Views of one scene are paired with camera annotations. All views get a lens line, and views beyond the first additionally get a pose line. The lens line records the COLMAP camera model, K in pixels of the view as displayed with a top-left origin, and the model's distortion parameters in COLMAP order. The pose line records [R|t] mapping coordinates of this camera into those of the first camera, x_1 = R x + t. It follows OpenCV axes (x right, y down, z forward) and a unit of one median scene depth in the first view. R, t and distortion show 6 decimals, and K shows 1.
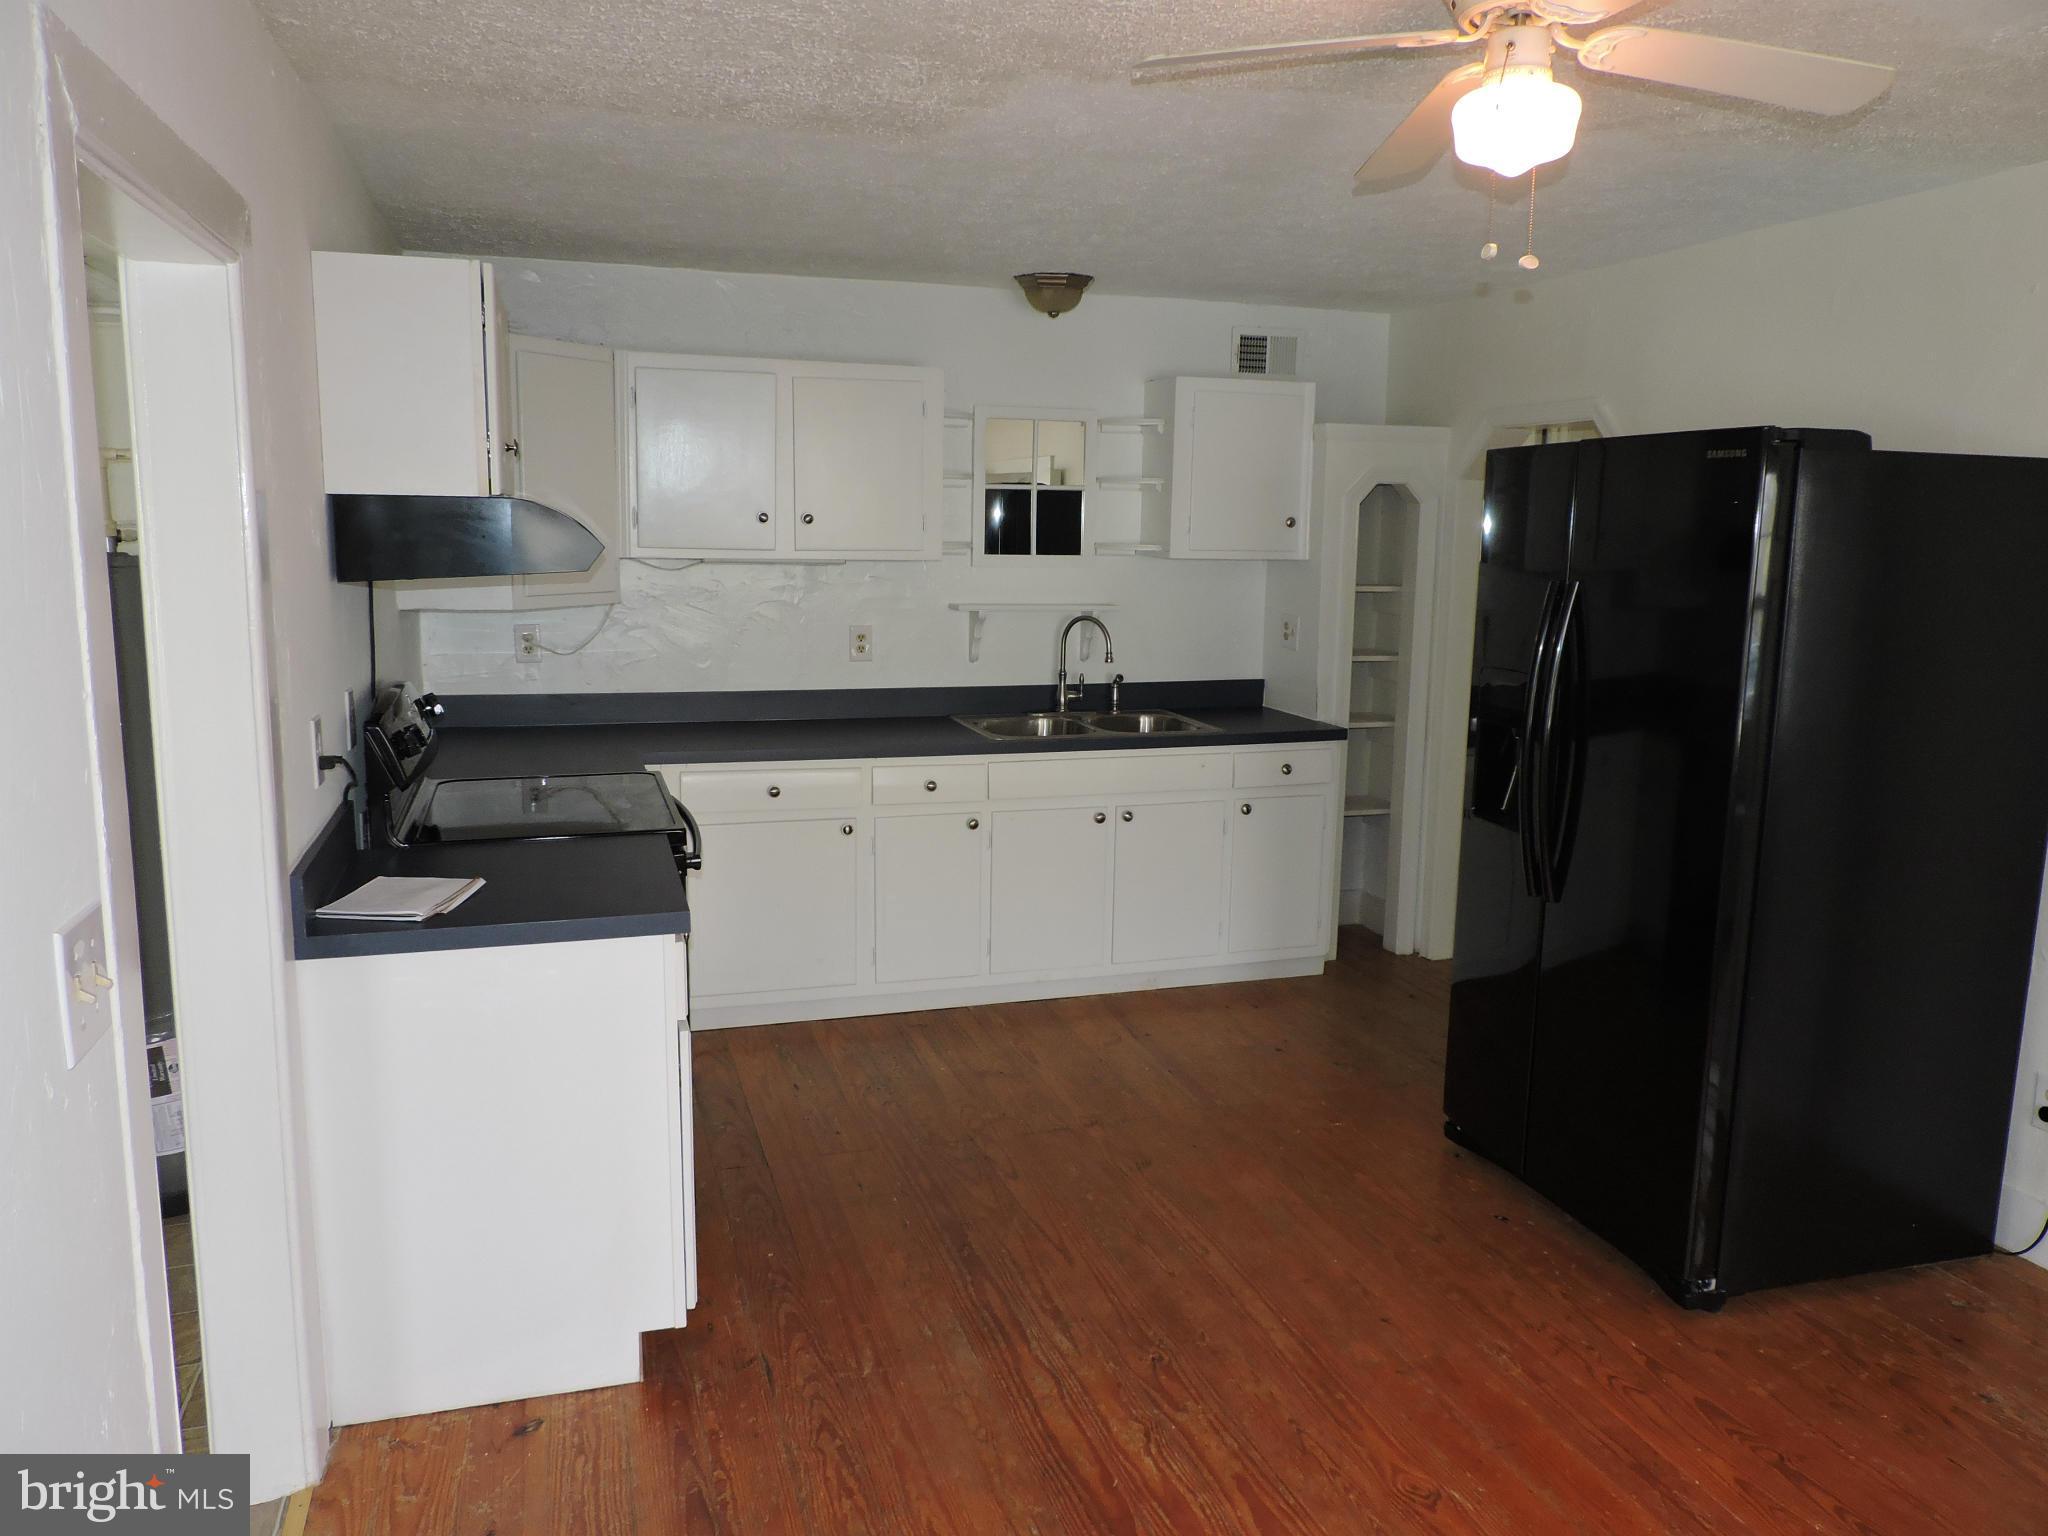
lens RADIAL K [[1459.9, 0, 1024.0], [0, 1459.9, 768.0], [0, 0, 1]] dist [-0.017396, 0.004228]
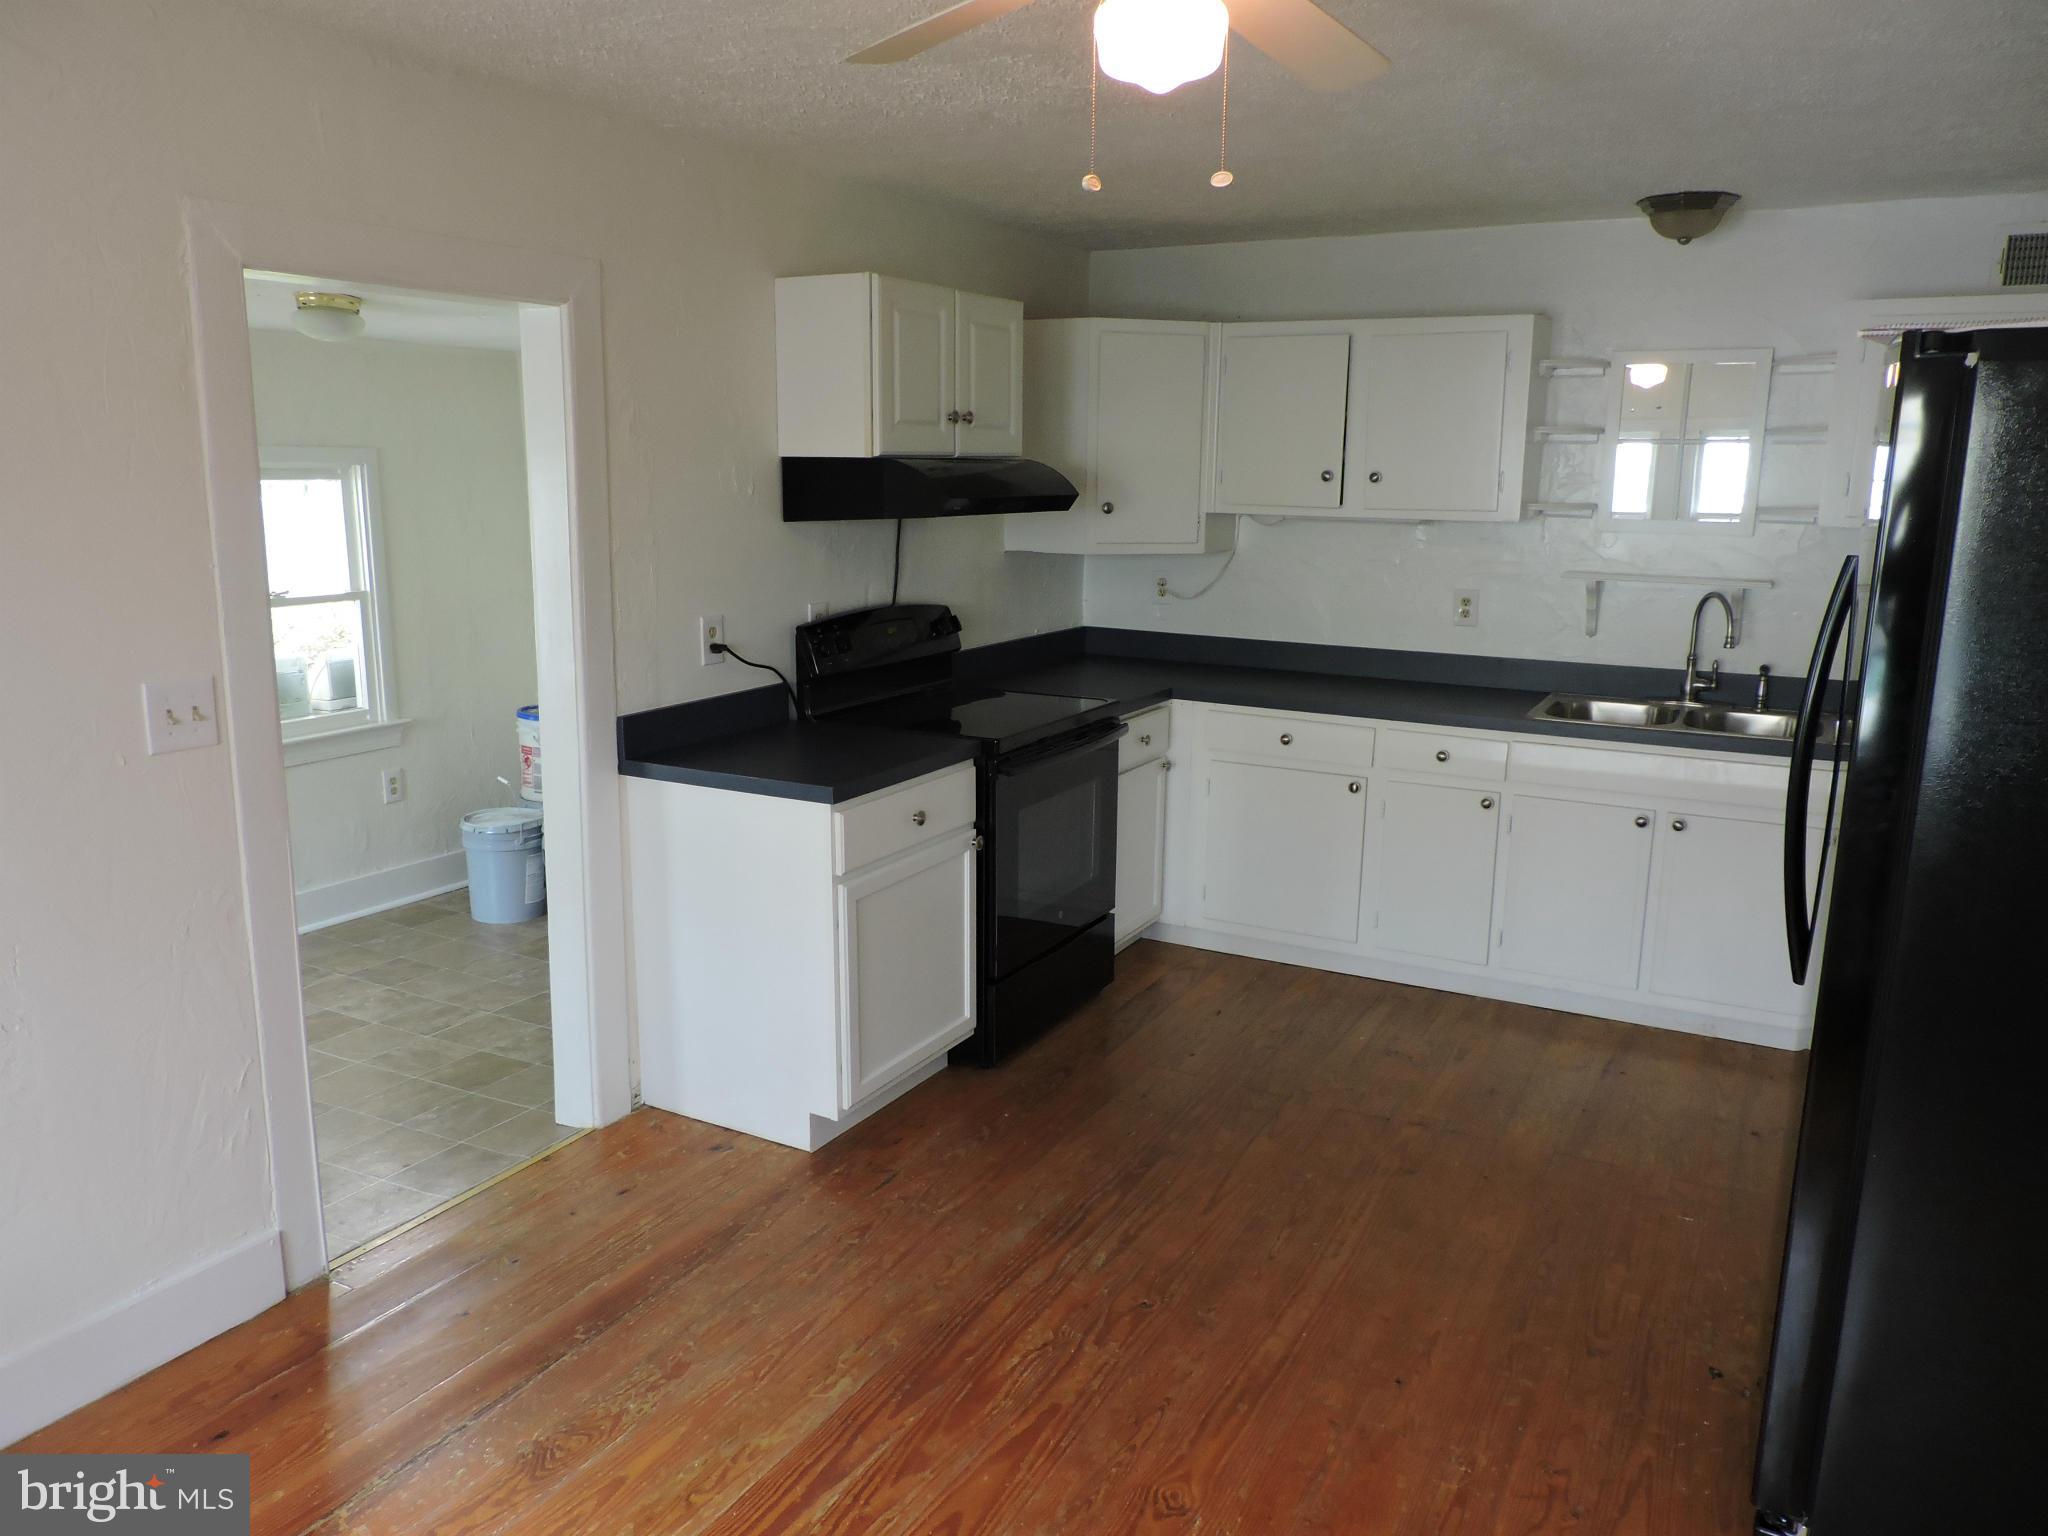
lens RADIAL K [[1459.9, 0, 1024.0], [0, 1459.9, 768.0], [0, 0, 1]] dist [-0.017396, 0.004228]
pose [[0.689433, 0.137466, -0.711185, 0.448830], [-0.122977, 0.989787, 0.072102, -0.016086], [0.713834, 0.037749, 0.699297, 0.140310]]
